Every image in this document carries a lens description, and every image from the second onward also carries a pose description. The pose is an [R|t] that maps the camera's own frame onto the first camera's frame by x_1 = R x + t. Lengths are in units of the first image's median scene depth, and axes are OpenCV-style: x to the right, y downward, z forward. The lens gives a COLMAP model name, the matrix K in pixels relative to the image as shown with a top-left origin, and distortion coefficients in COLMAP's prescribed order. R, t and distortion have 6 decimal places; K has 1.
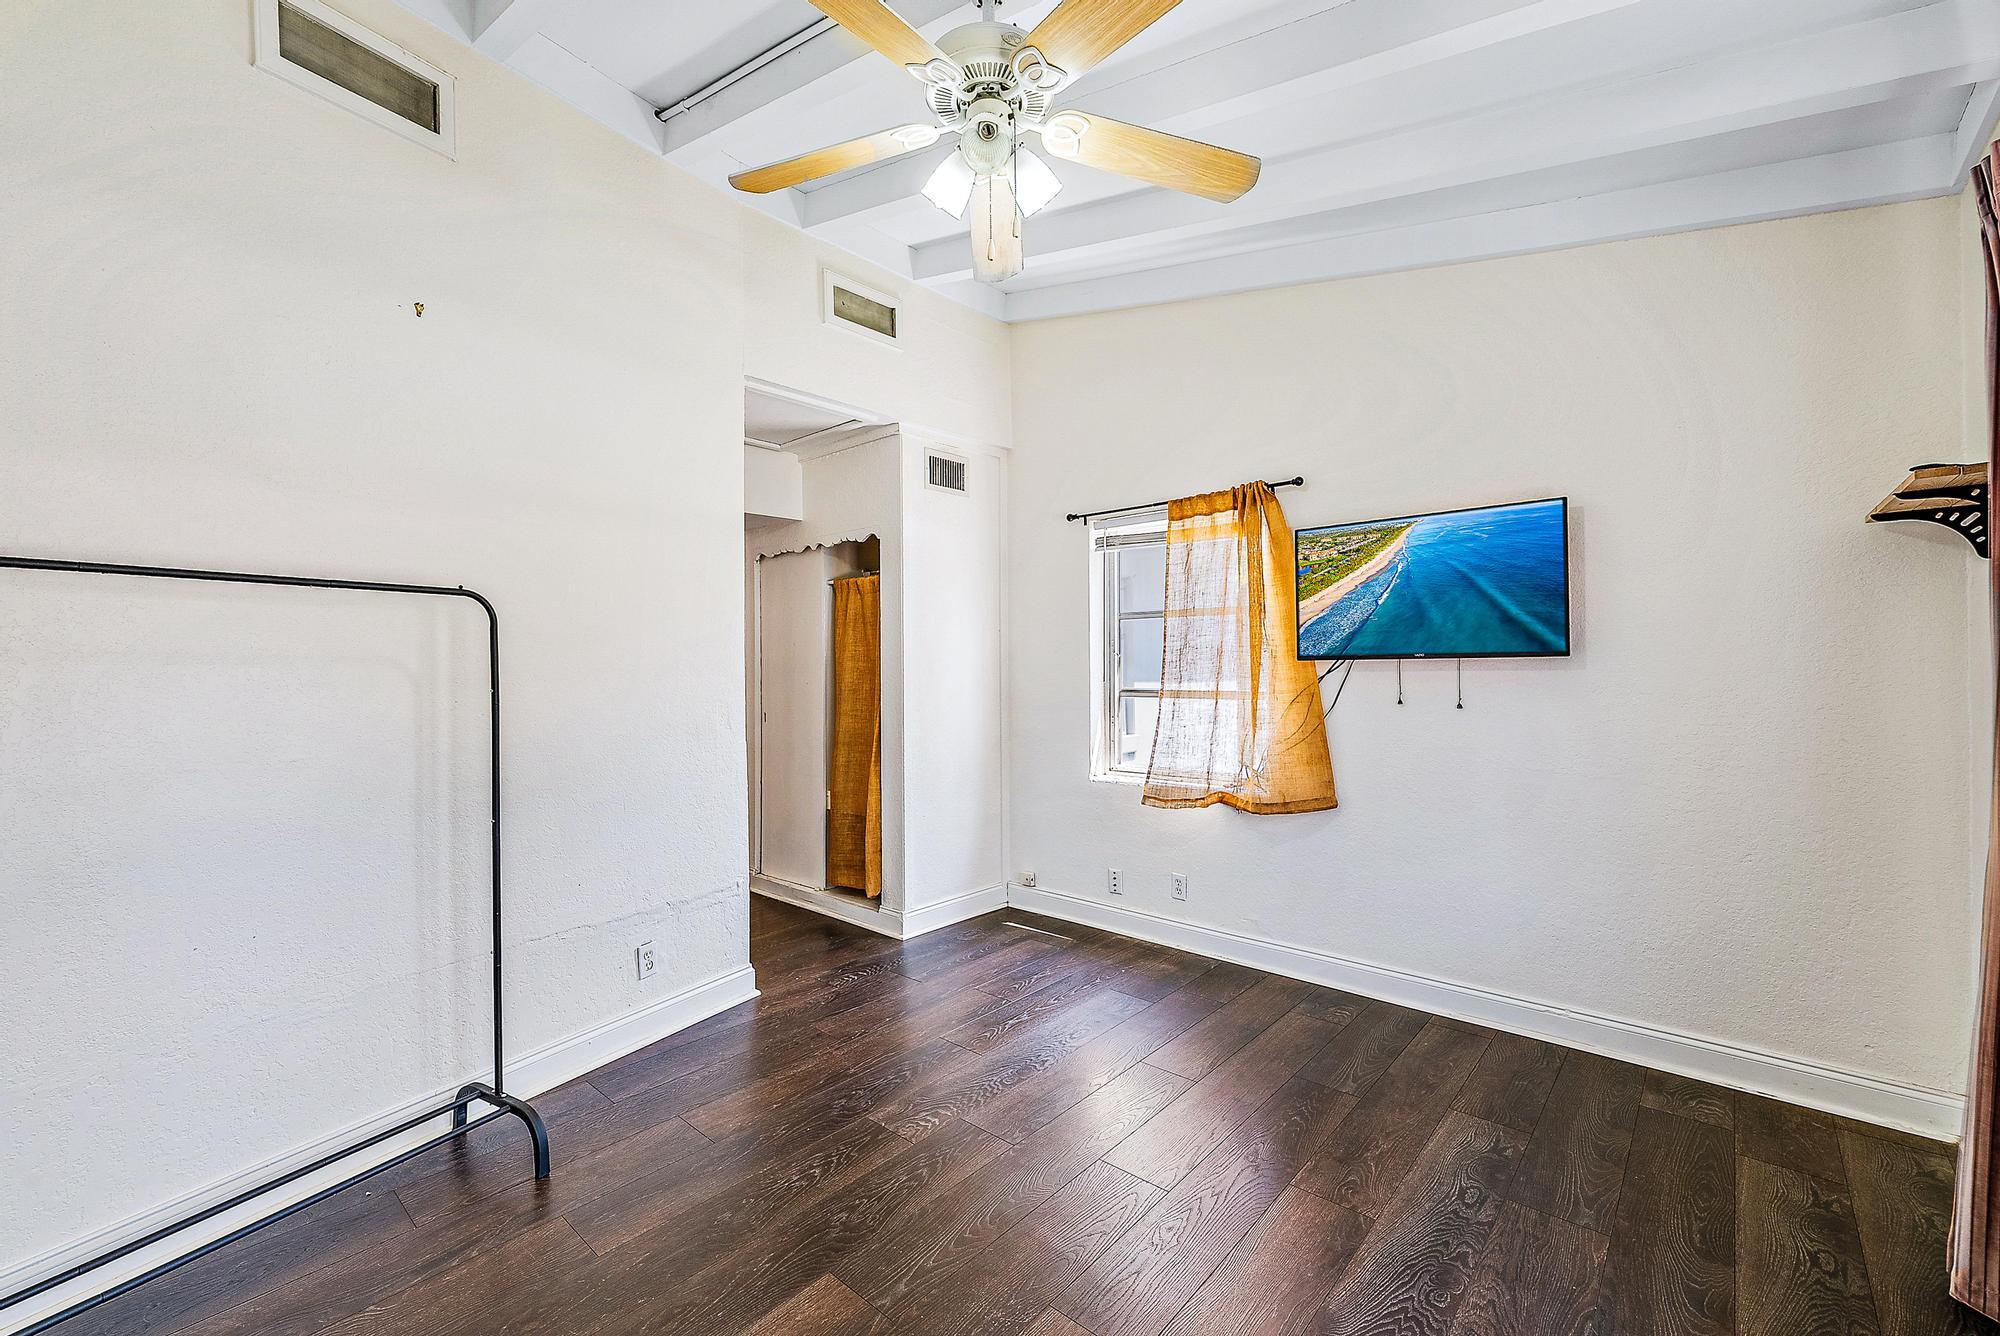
lens RADIAL K [[807.3, 0, 1004.3], [0, 807.3, 666.7], [0, 0, 1]] dist [-0.001346, -0.000059]
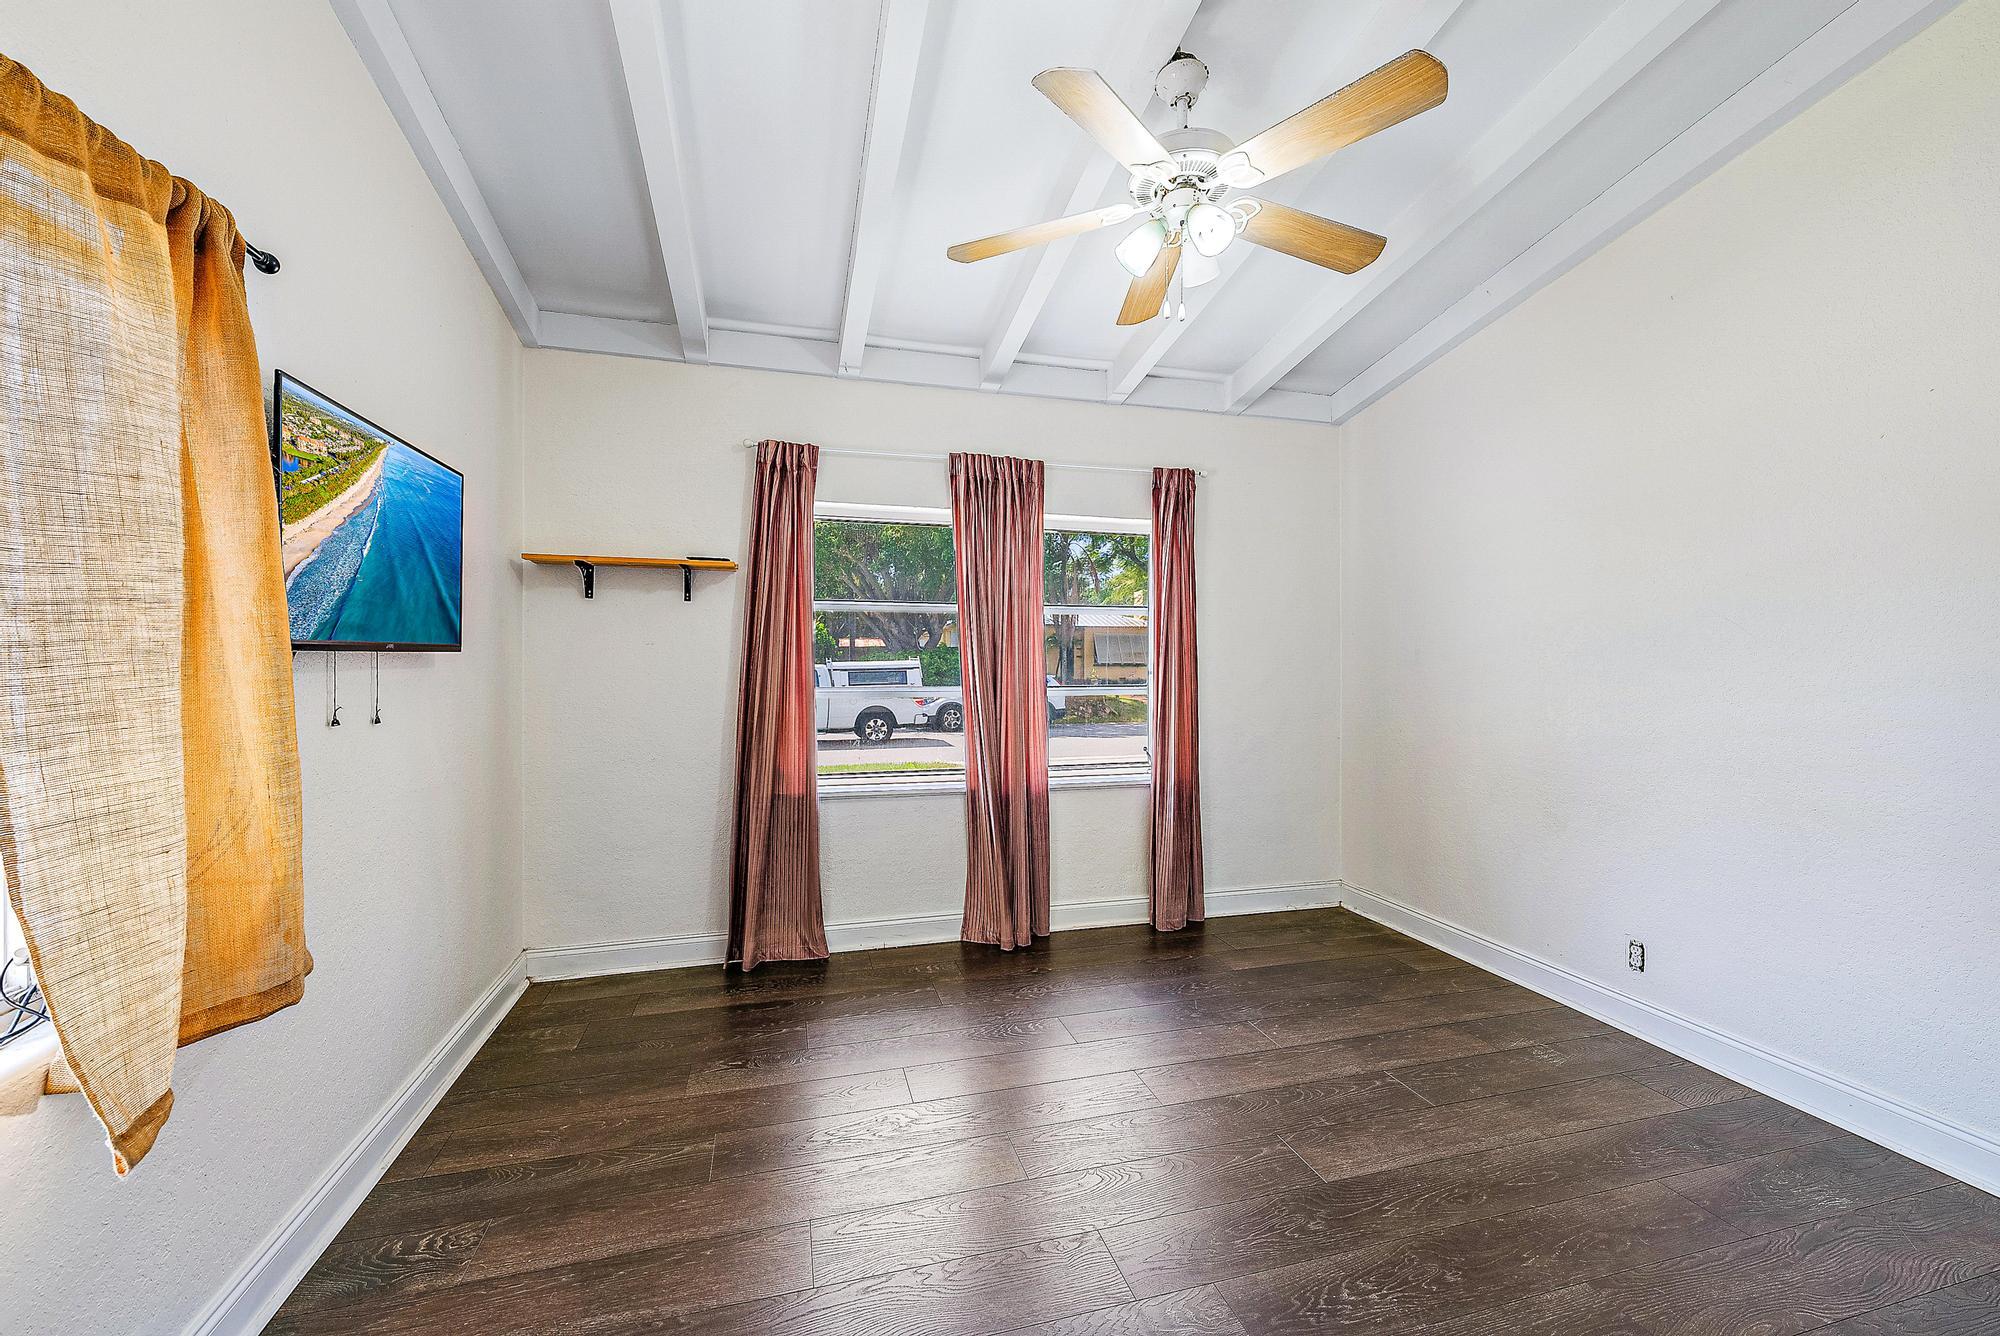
lens RADIAL K [[807.3, 0, 1011.5], [0, 807.3, 667.5], [0, 0, 1]] dist [-0.001346, -0.000059]
pose [[-0.844563, 0.000737, 0.535456, -0.274470], [0.005929, 0.999951, 0.007977, 0.002717], [-0.535424, 0.009912, -0.844526, 1.331132]]
